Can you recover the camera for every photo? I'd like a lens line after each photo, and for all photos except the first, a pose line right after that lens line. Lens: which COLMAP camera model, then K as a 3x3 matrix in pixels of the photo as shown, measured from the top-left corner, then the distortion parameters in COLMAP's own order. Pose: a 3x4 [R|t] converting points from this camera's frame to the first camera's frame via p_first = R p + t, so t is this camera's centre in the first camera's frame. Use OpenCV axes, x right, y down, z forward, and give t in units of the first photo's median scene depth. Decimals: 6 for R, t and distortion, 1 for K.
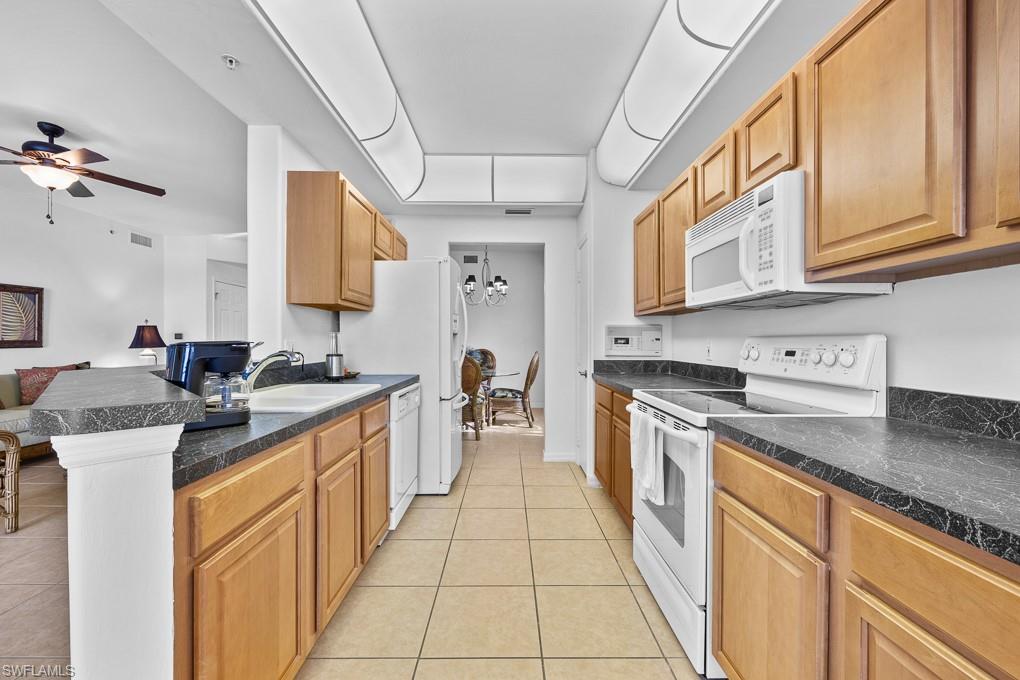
lens RADIAL K [[411.7, 0, 511.2], [0, 411.7, 341.4], [0, 0, 1]] dist [-0.002910, -0.000544]
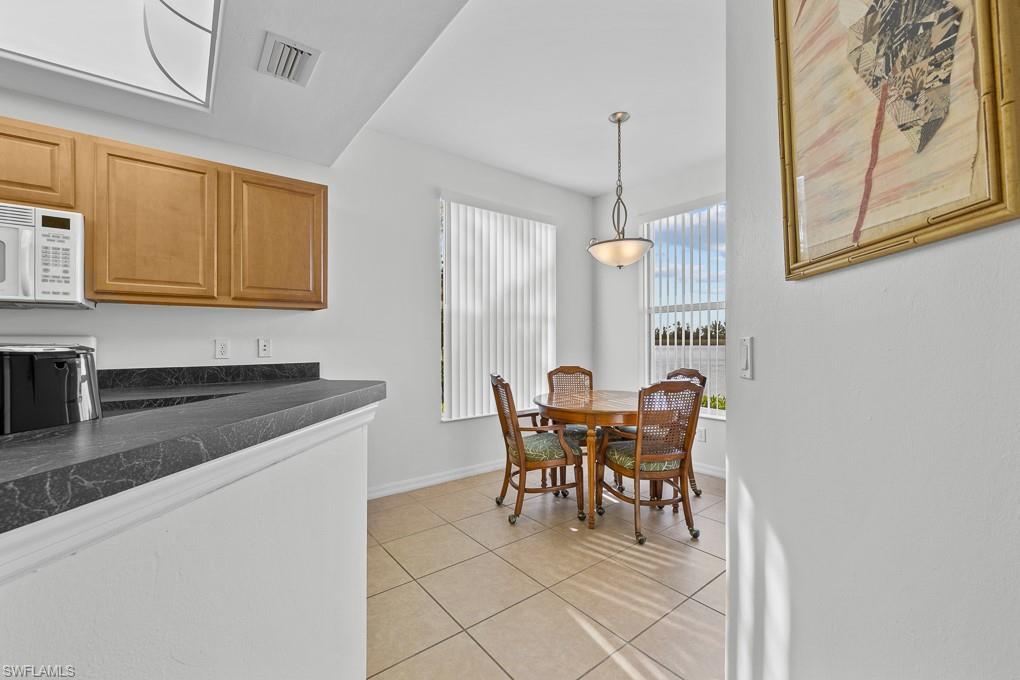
lens RADIAL K [[411.7, 0, 506.3], [0, 411.7, 338.9], [0, 0, 1]] dist [-0.002910, -0.000544]
pose [[-0.607776, -0.000868, 0.794108, -1.173445], [0.003199, 0.999989, 0.003542, -0.007237], [-0.794102, 0.004693, -0.607767, 0.685463]]
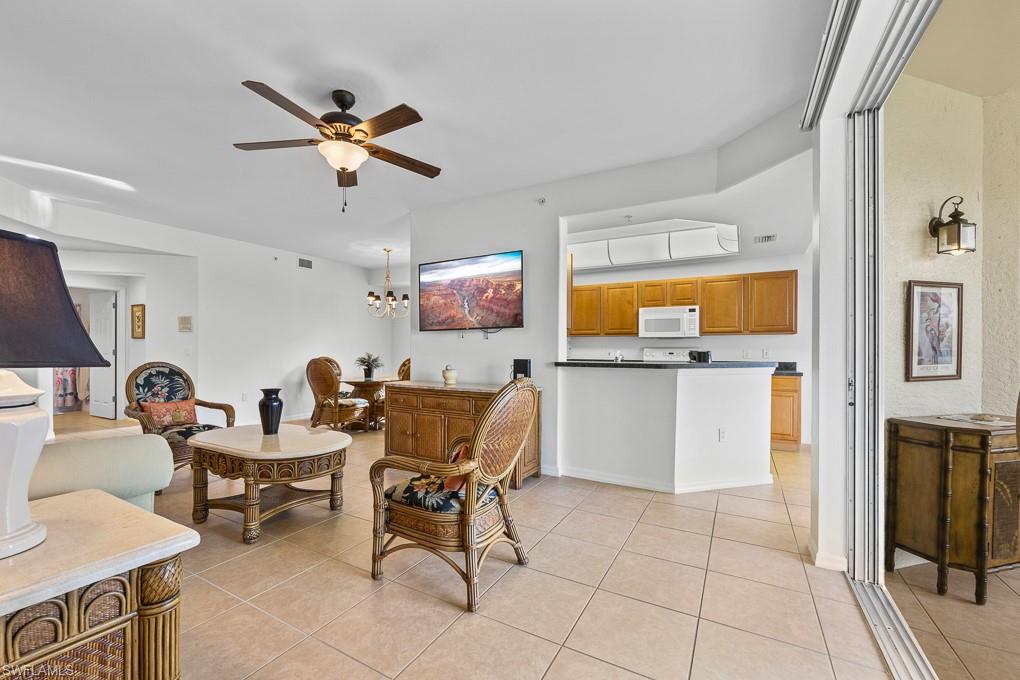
lens RADIAL K [[411.7, 0, 504.4], [0, 411.7, 347.1], [0, 0, 1]] dist [-0.002910, -0.000544]
pose [[0.497801, 0.002022, 0.867289, -3.341036], [0.003663, 0.999983, -0.004433, -0.013320], [-0.867283, 0.005384, 0.497786, 0.635014]]
